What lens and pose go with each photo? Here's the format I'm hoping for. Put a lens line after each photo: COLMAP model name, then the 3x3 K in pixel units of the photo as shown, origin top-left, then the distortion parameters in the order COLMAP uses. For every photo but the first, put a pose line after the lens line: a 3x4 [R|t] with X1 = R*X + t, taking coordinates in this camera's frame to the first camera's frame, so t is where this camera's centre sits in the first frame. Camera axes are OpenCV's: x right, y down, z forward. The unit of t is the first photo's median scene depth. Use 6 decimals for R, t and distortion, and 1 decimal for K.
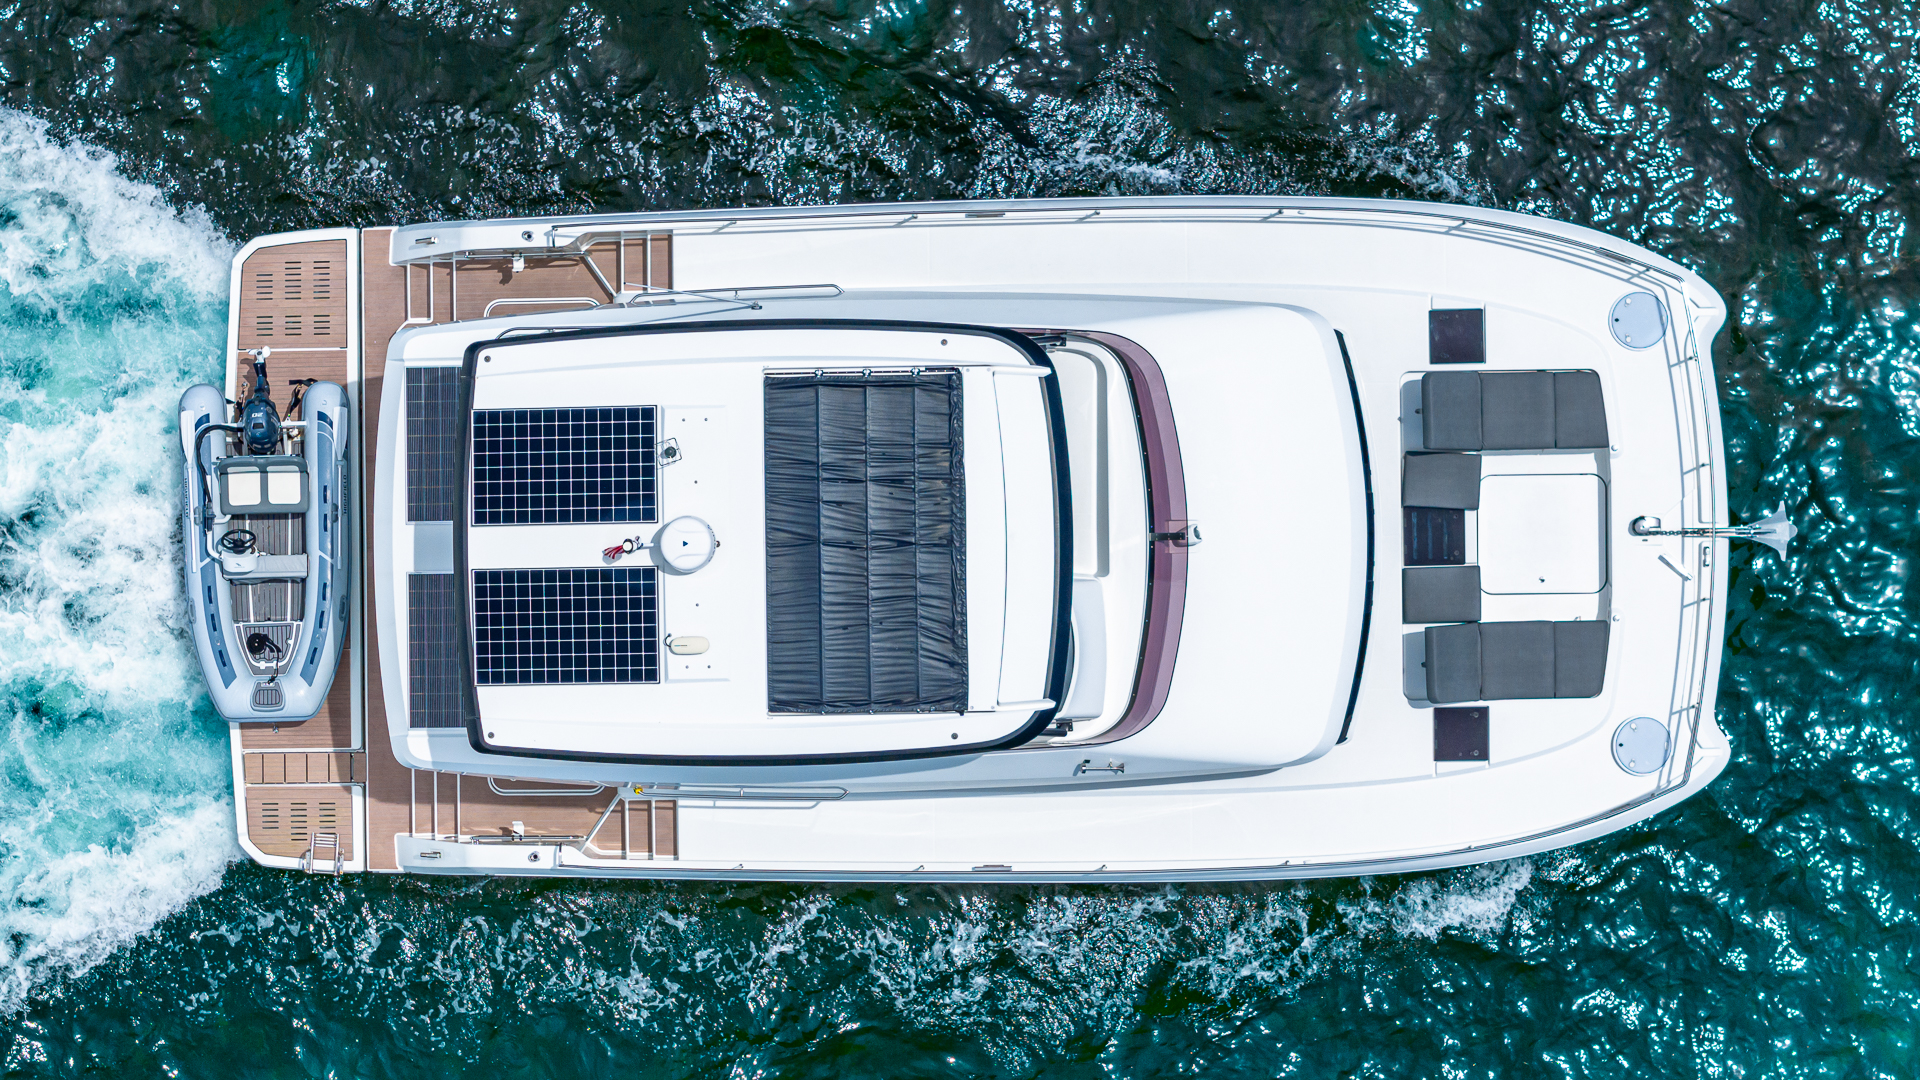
lens RADIAL K [[4902.2, 0, 959.4], [0, 4902.2, 336.3], [0, 0, 1]] dist [0.049584, 0.497343]
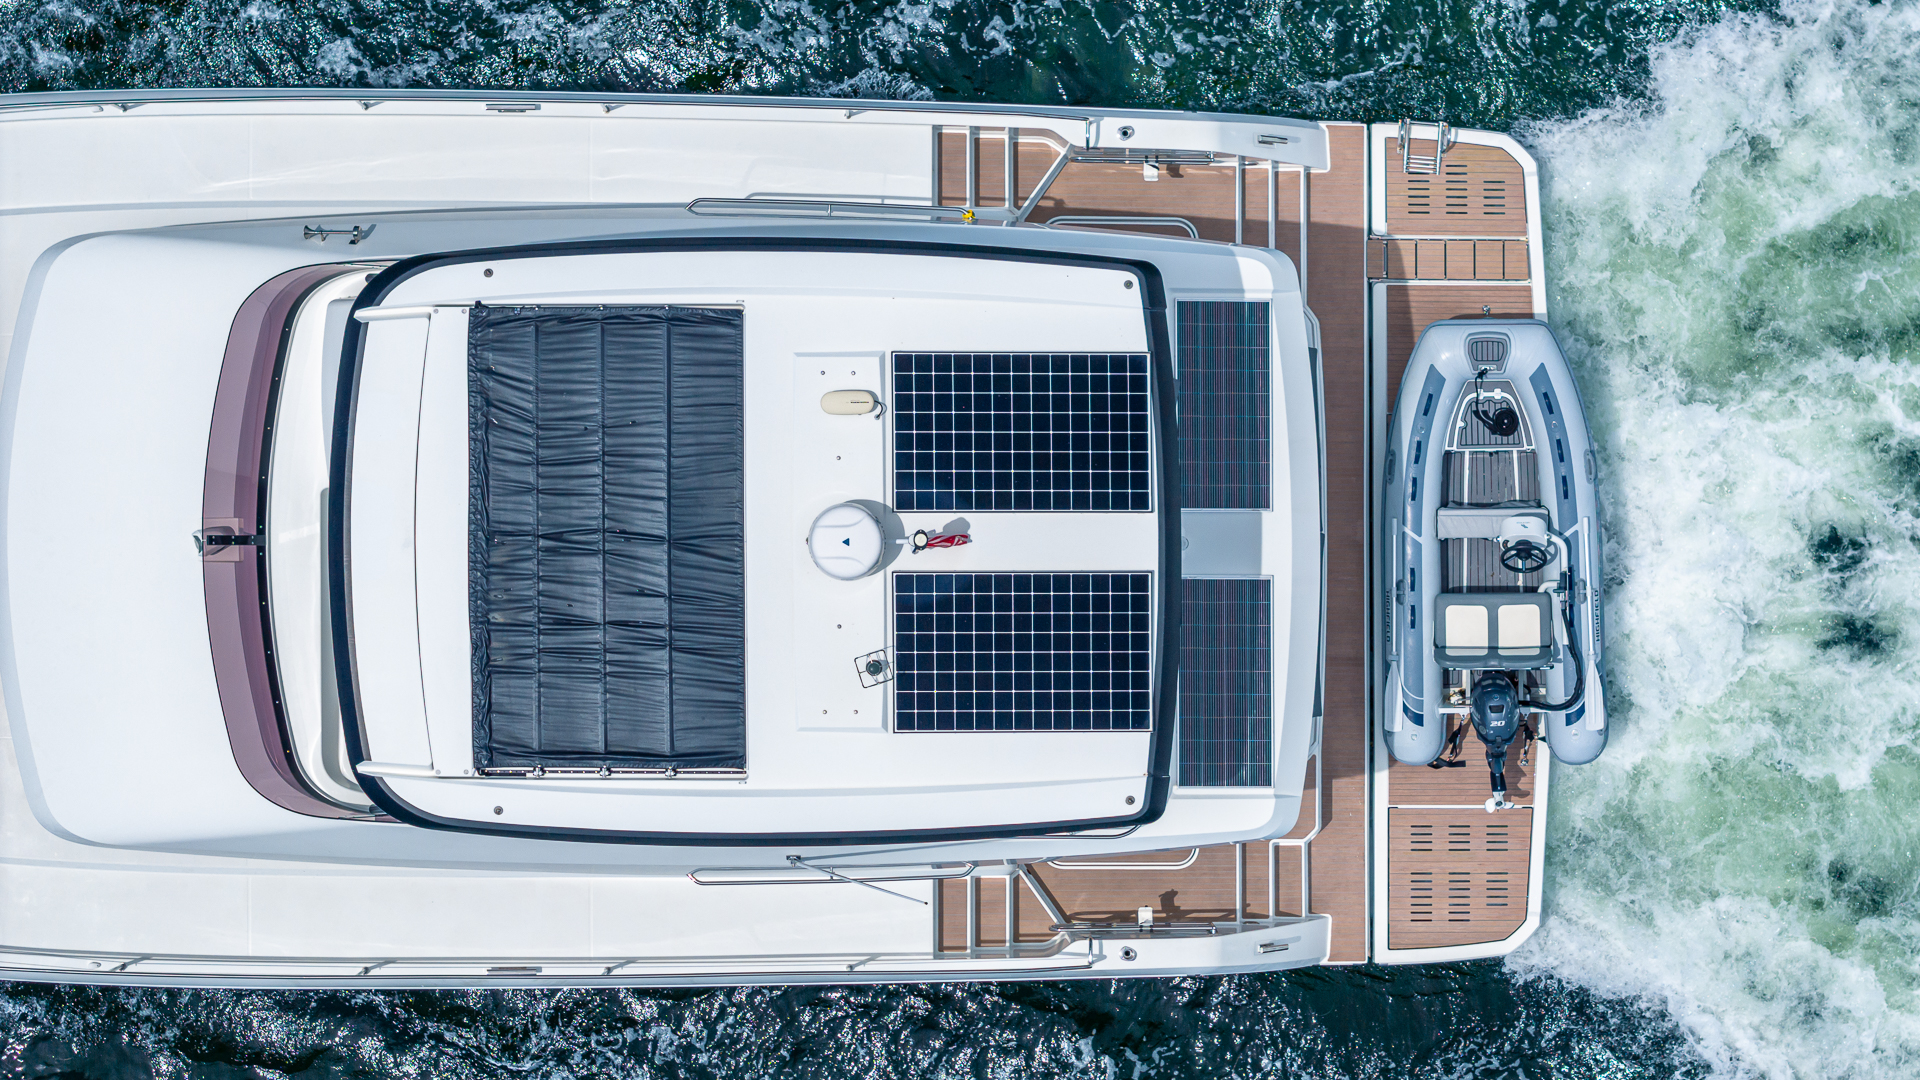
lens RADIAL K [[4462.0, 0, 960.0], [0, 4462.0, 540.0], [0, 0, 1]] dist [0.015743, 0.671603]
pose [[-0.998118, -0.017630, 0.058726, -0.106813], [0.020137, -0.998899, 0.042371, 0.014358], [0.057915, 0.043473, 0.997375, 0.328387]]
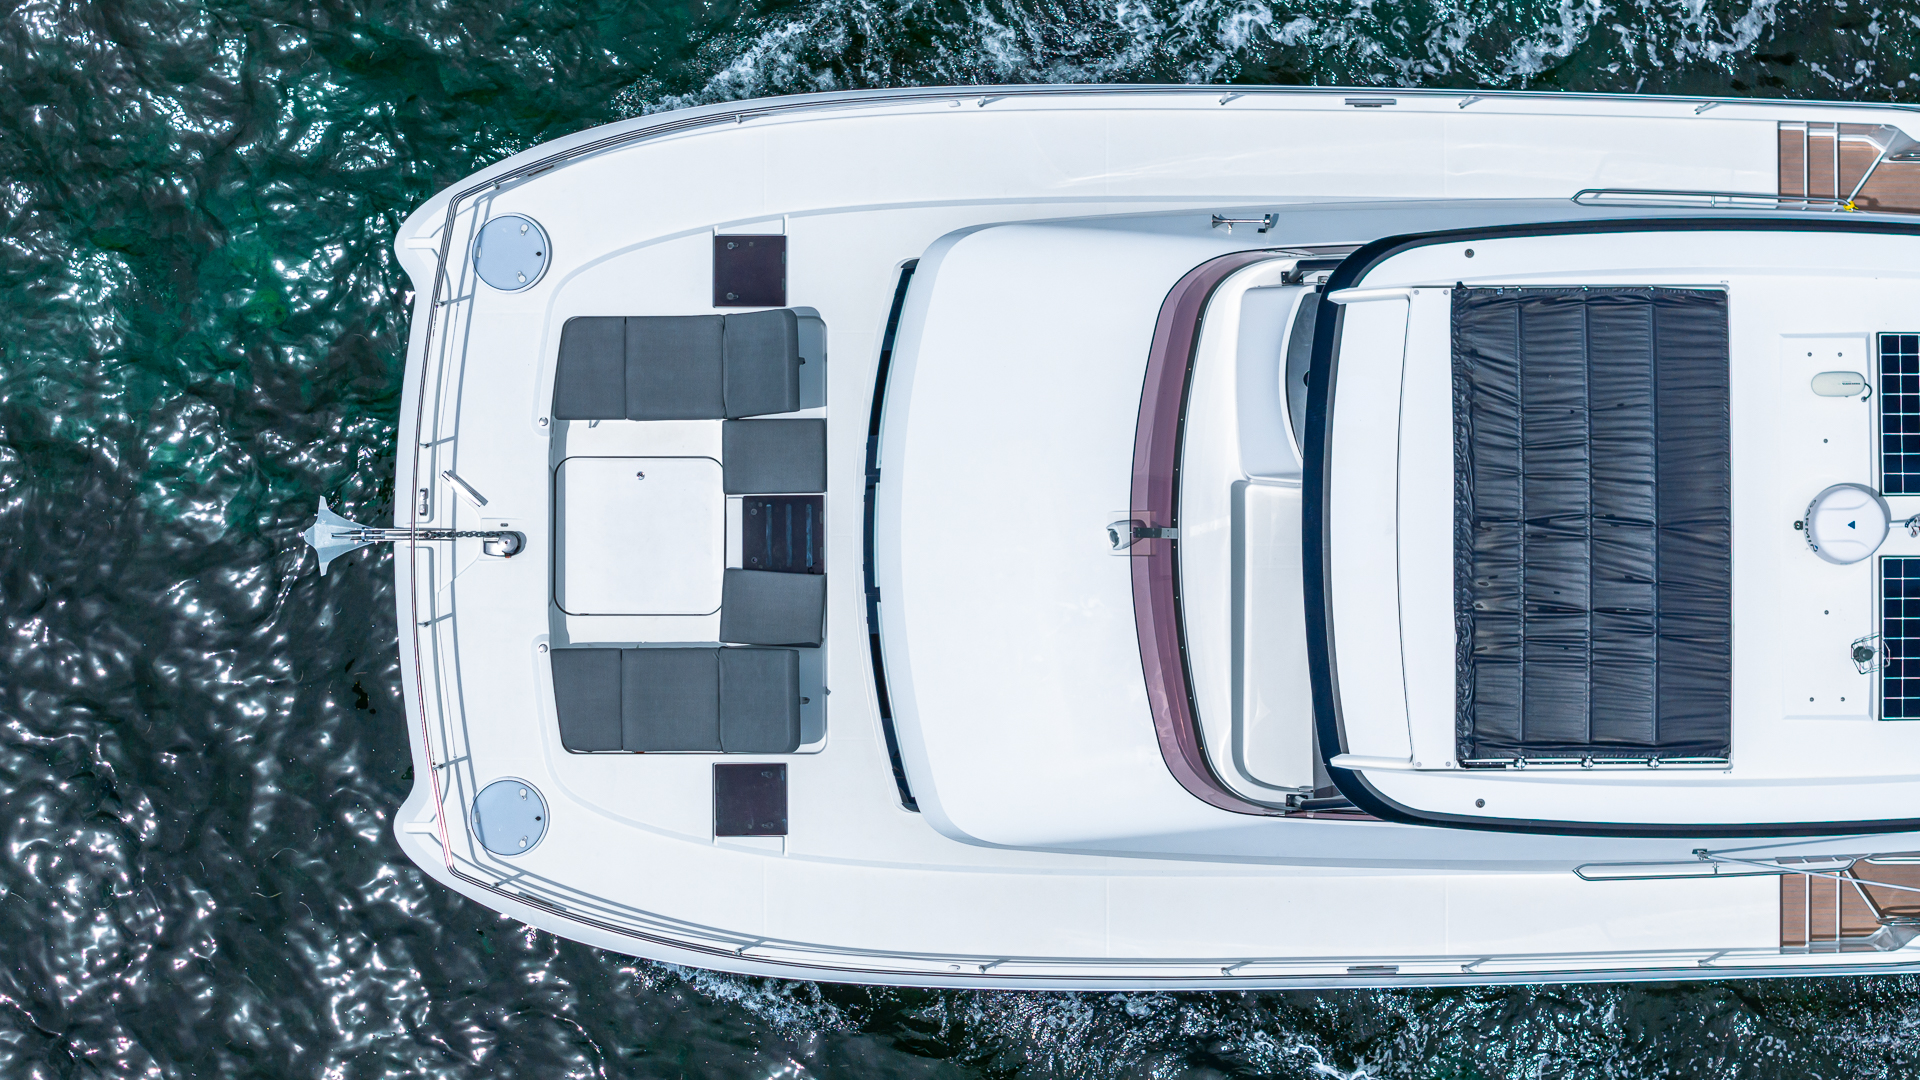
lens RADIAL K [[3912.3, 0, 959.0], [0, 3912.3, 491.9], [0, 0, 1]] dist [-0.122320, 0.628555]
pose [[-0.999731, -0.011565, 0.020125, 0.059681], [0.013006, -0.997249, 0.072973, 0.003982], [0.019226, 0.073215, 0.997131, 0.415510]]
